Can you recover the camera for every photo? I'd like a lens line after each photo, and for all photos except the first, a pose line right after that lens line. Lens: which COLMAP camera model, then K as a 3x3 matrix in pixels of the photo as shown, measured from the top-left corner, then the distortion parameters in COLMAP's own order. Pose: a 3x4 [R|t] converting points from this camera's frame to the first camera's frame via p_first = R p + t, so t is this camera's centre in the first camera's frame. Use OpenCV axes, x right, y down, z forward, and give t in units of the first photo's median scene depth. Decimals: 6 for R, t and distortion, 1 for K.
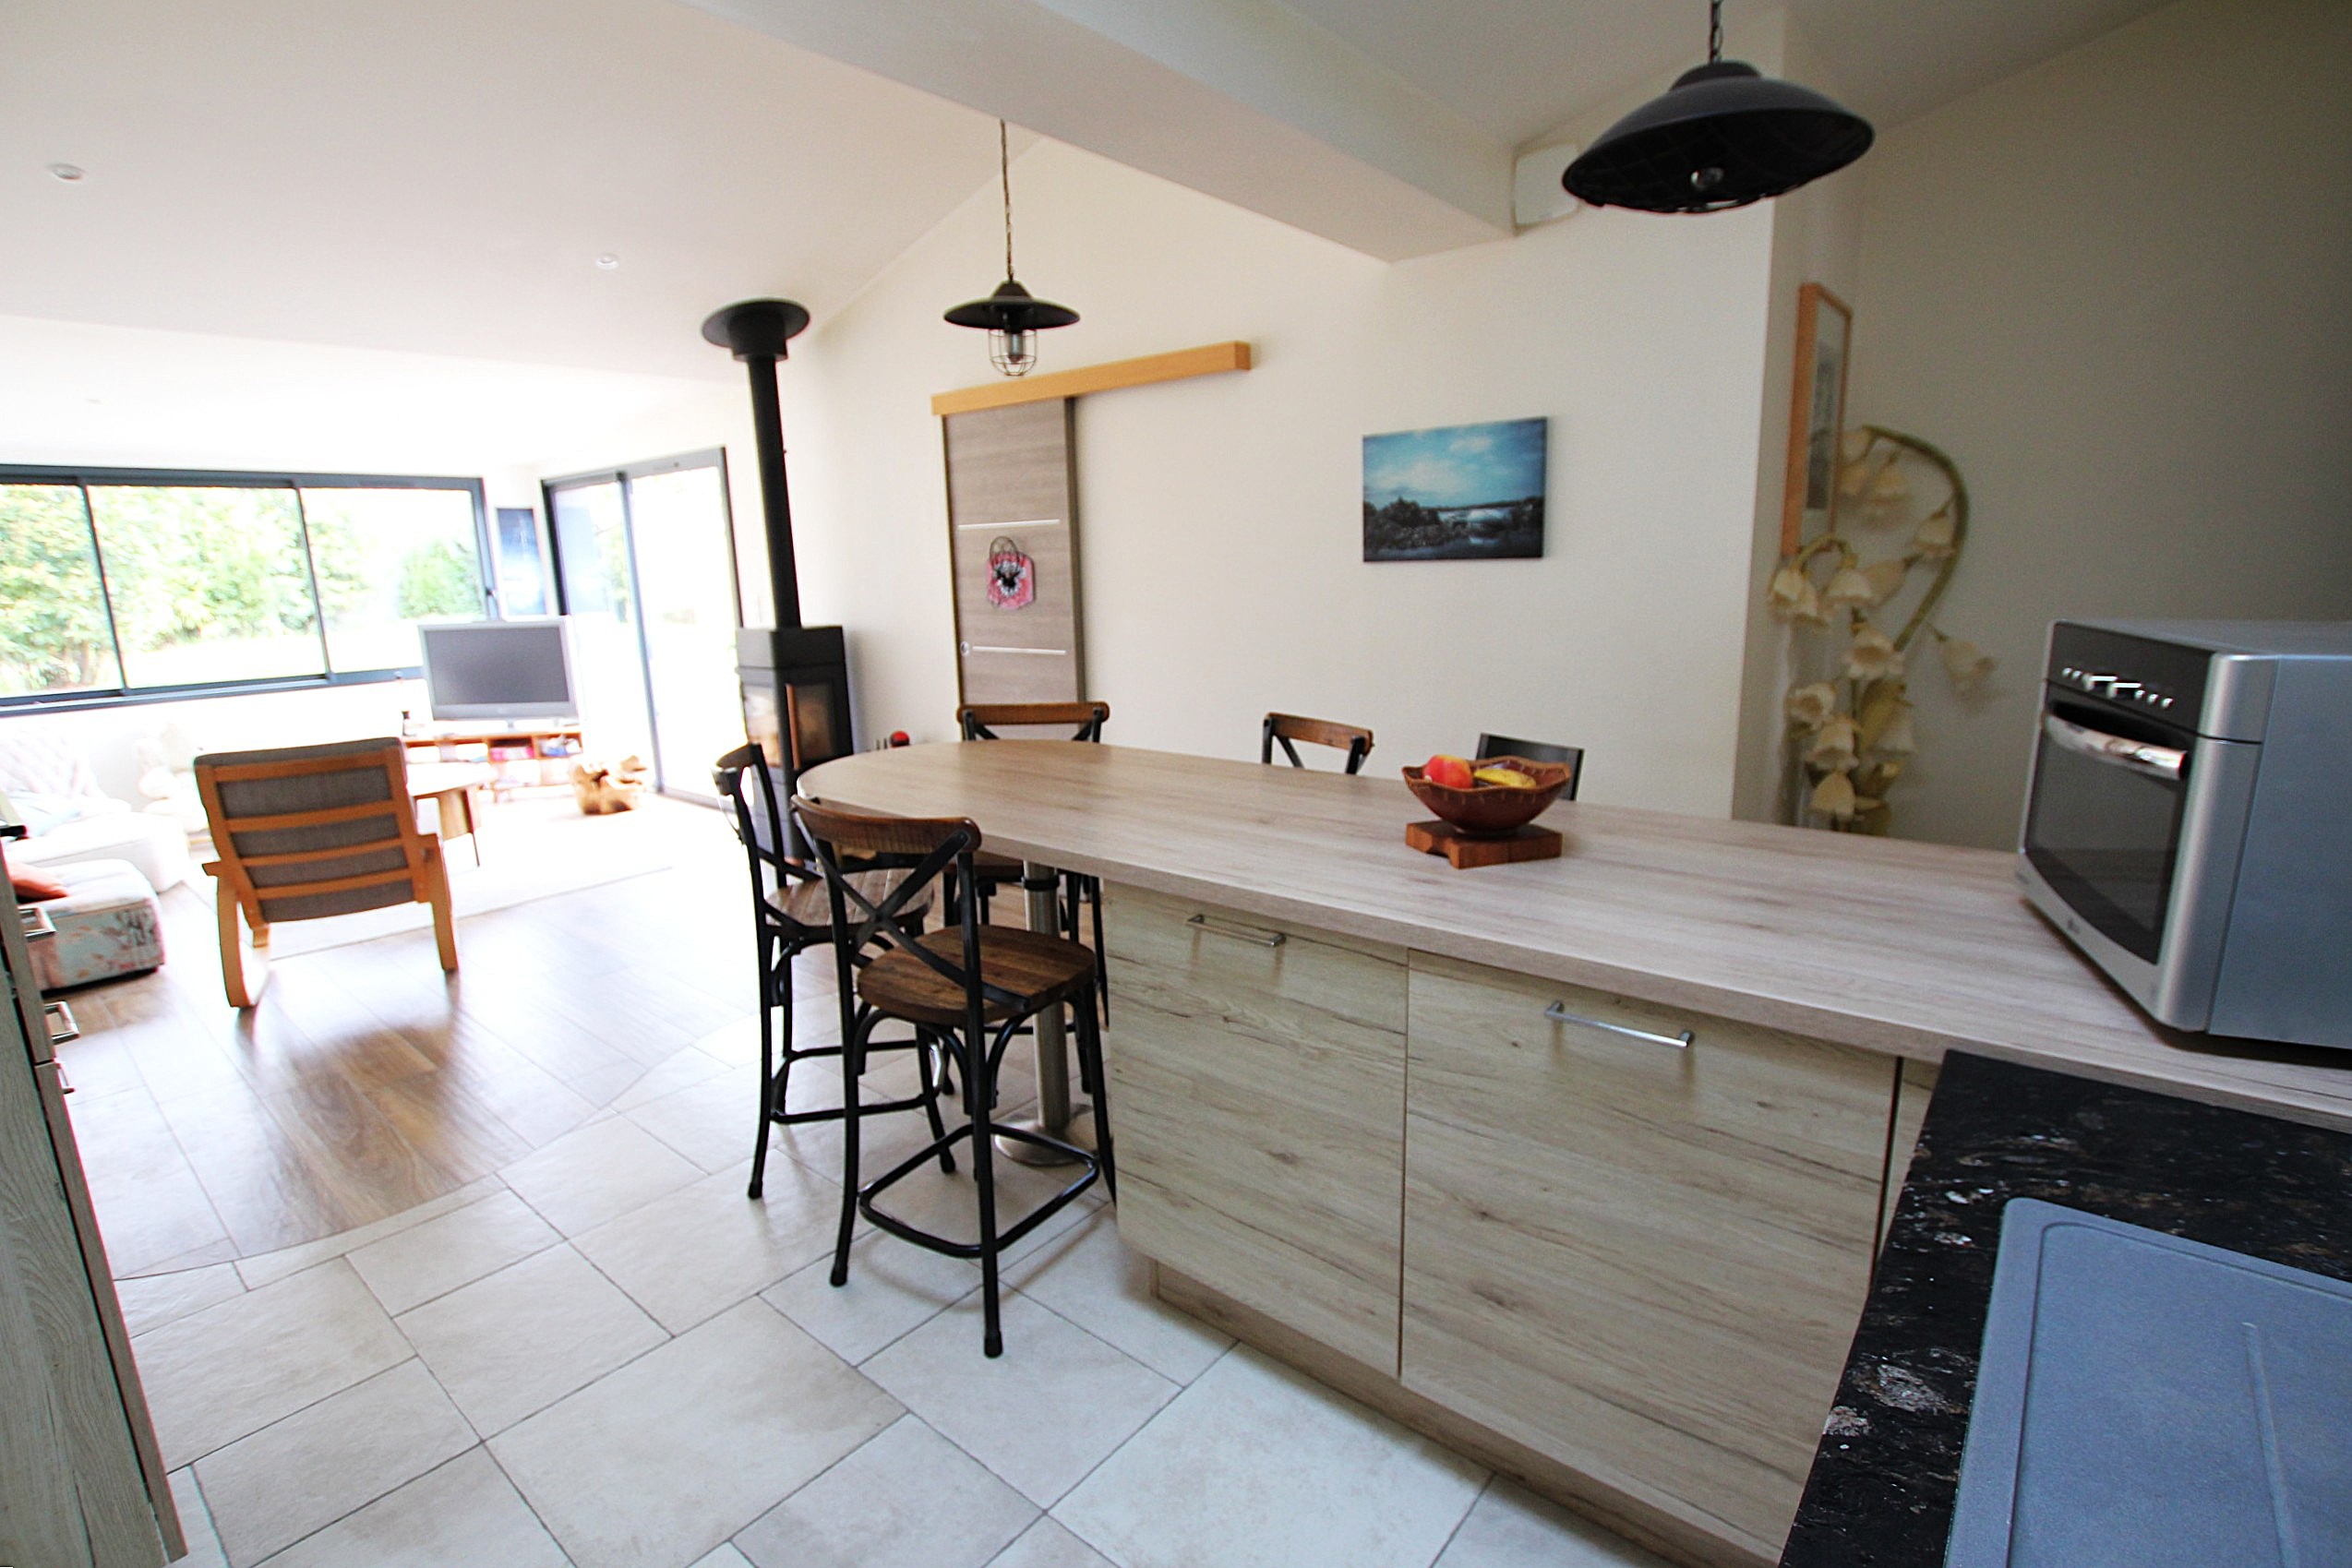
lens RADIAL K [[1088.2, 0, 1176.0], [0, 1088.2, 784.0], [0, 0, 1]] dist [-0.026414, 0.000896]
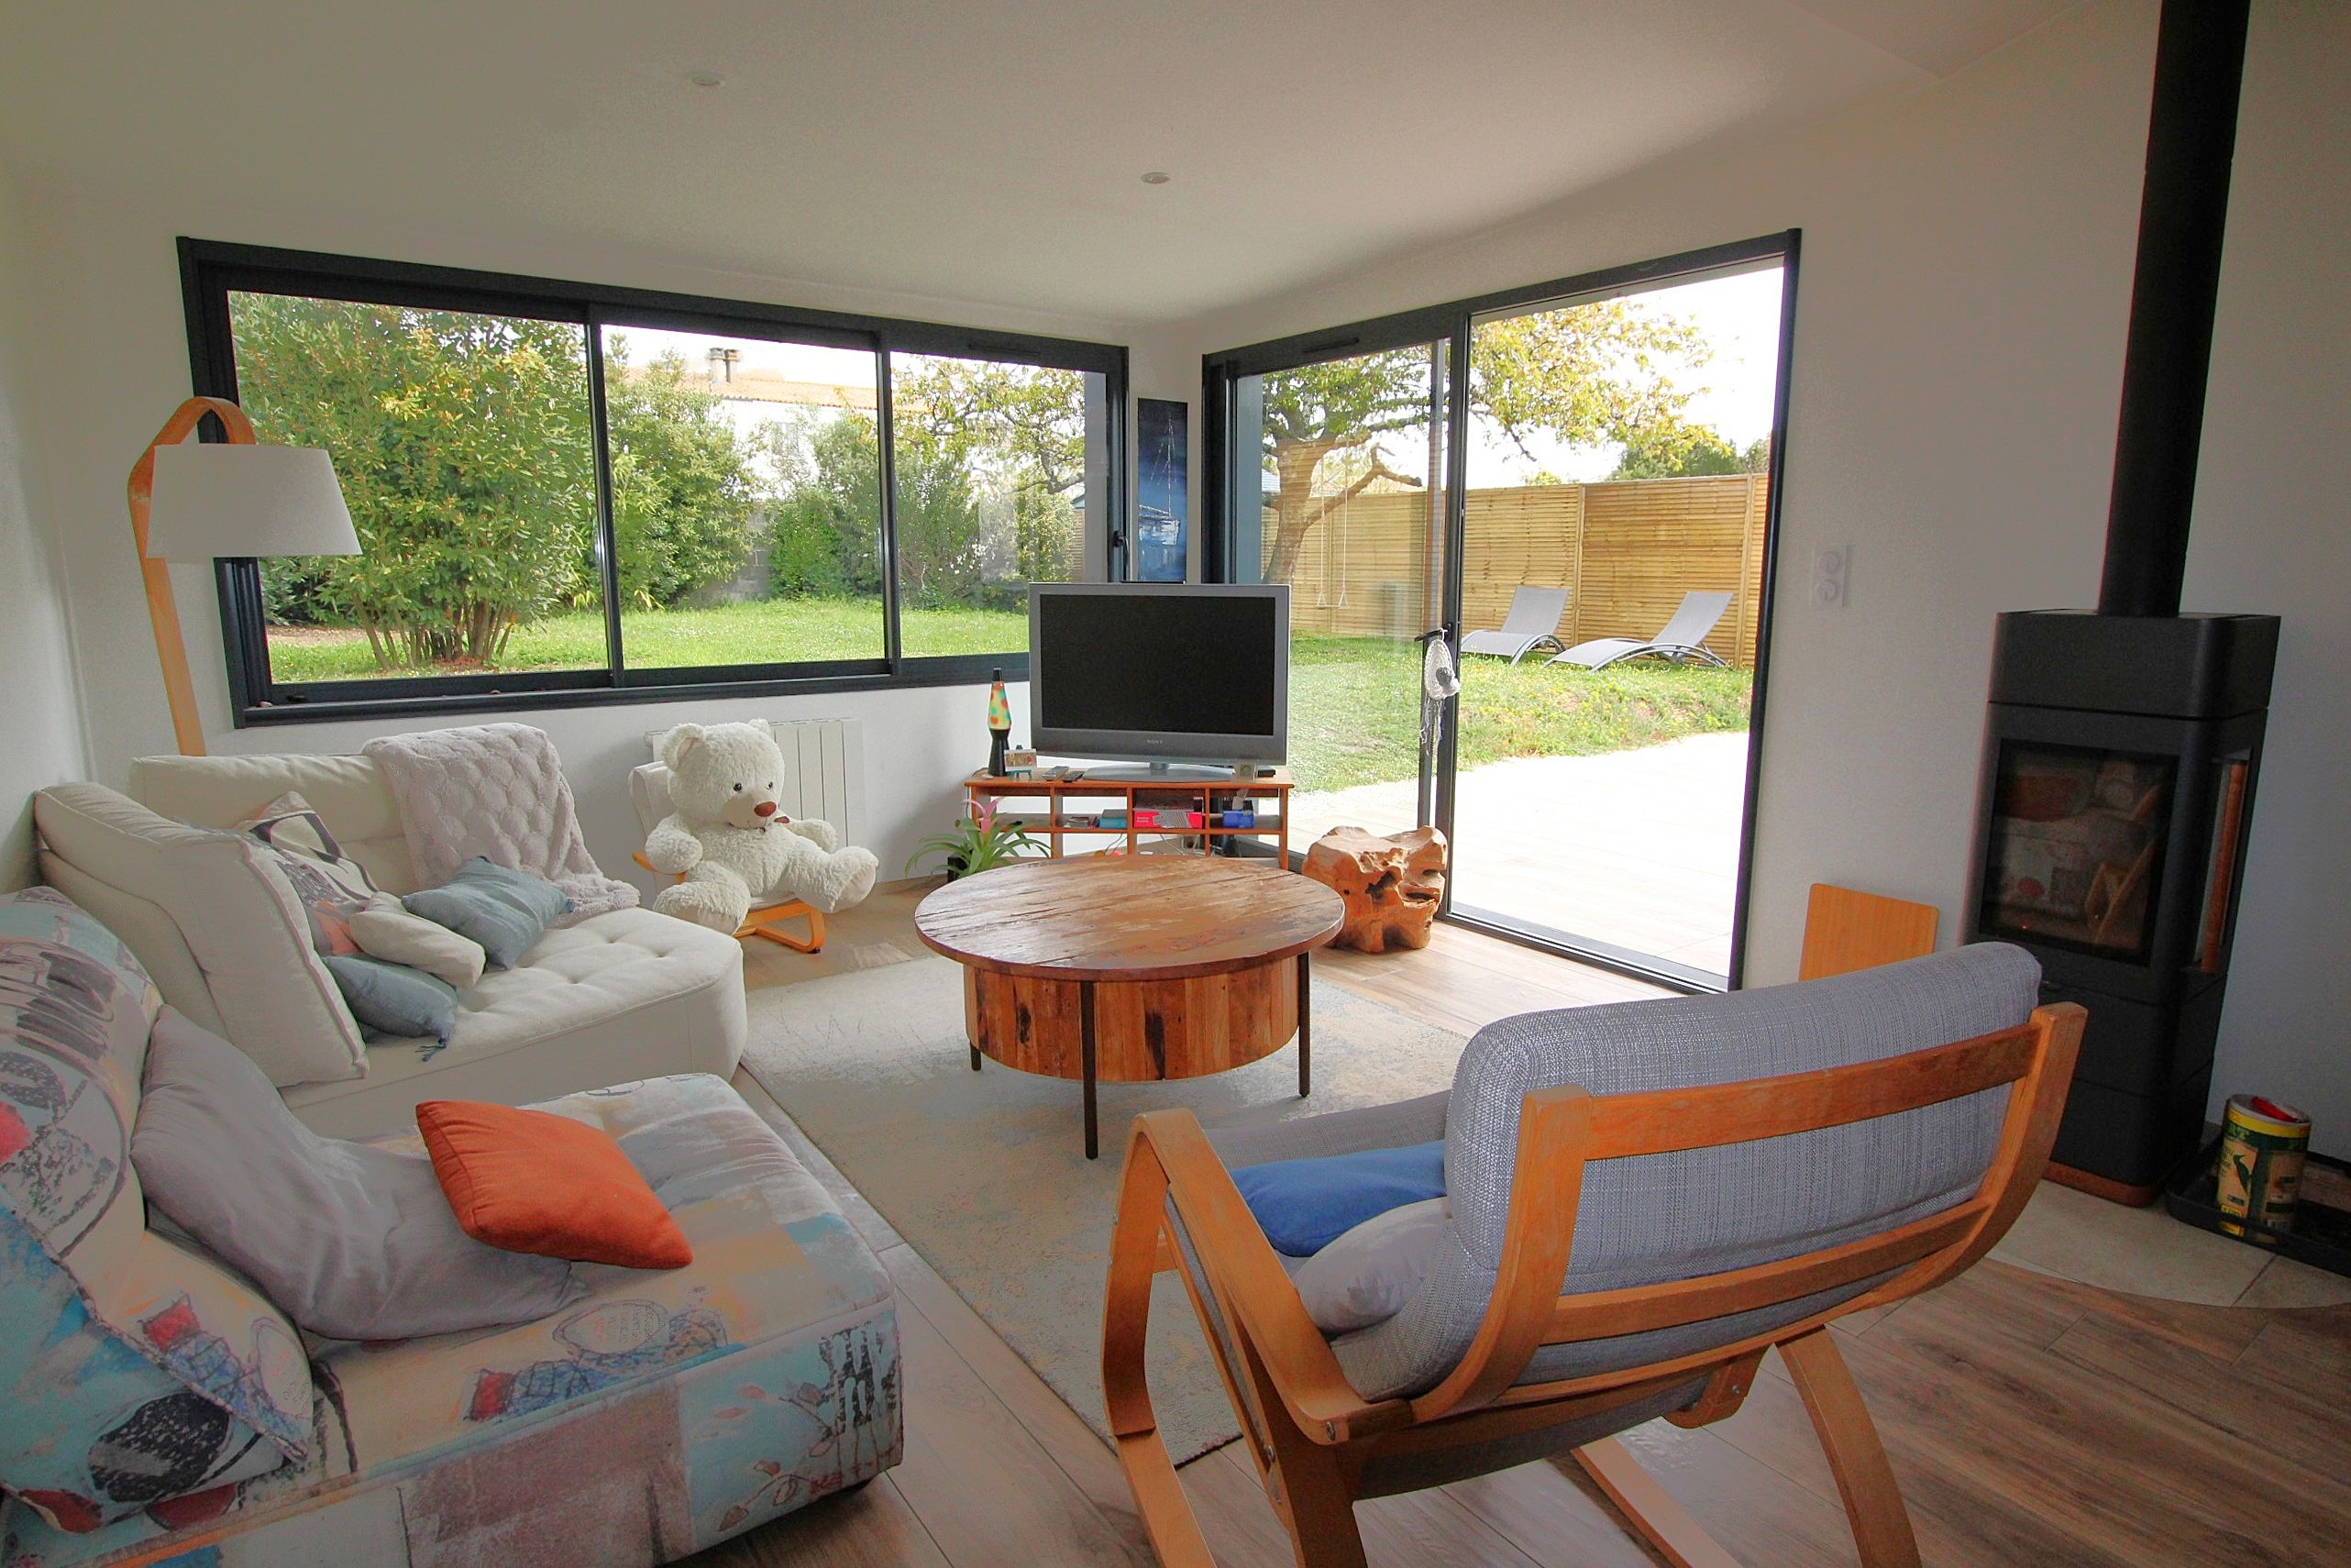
lens RADIAL K [[1249.6, 0, 1175.5], [0, 1249.6, 784.0], [0, 0, 1]] dist [-0.031881, 0.000554]
pose [[0.968693, 0.069221, -0.238416, -0.348404], [-0.075799, 0.996951, -0.018523, -0.025981], [0.236407, 0.036015, 0.970986, 0.272662]]
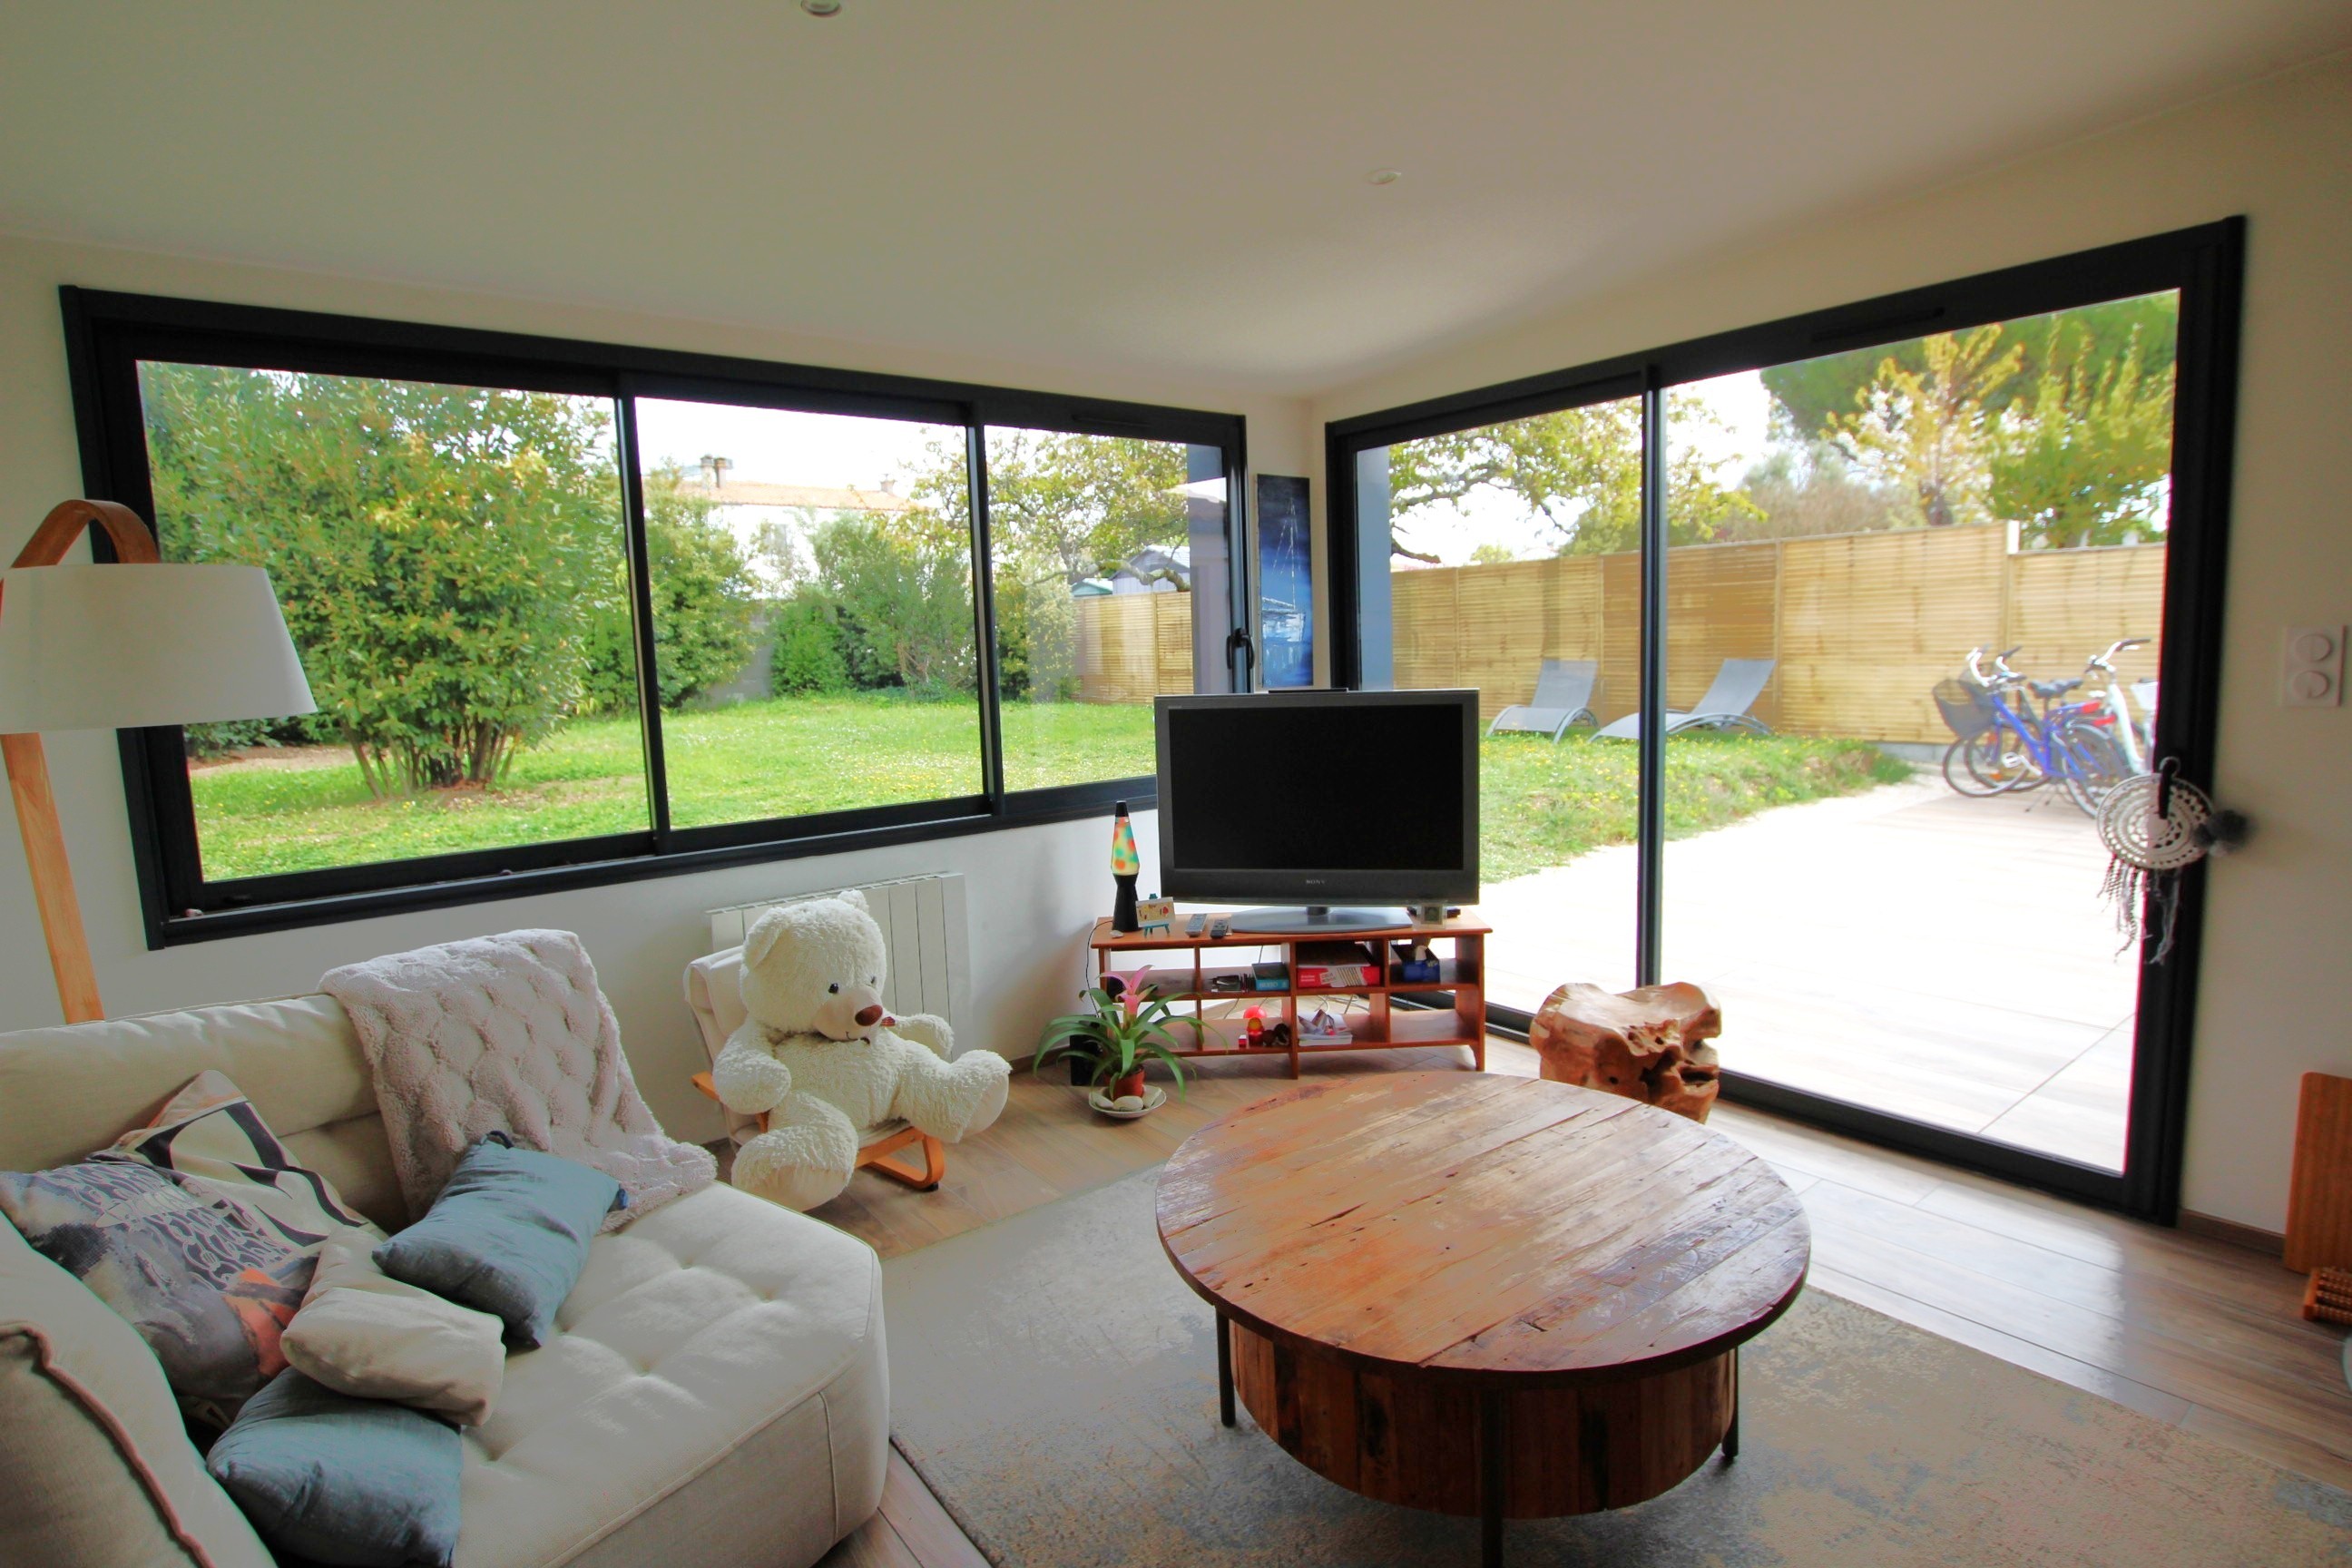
lens RADIAL K [[1179.5, 0, 1176.0], [0, 1179.5, 784.0], [0, 0, 1]] dist [-0.031556, -0.000395]
pose [[0.976134, 0.016049, -0.216575, -0.439045], [-0.032975, 0.996656, -0.074768, -0.053370], [0.214651, 0.080125, 0.973399, 0.365036]]
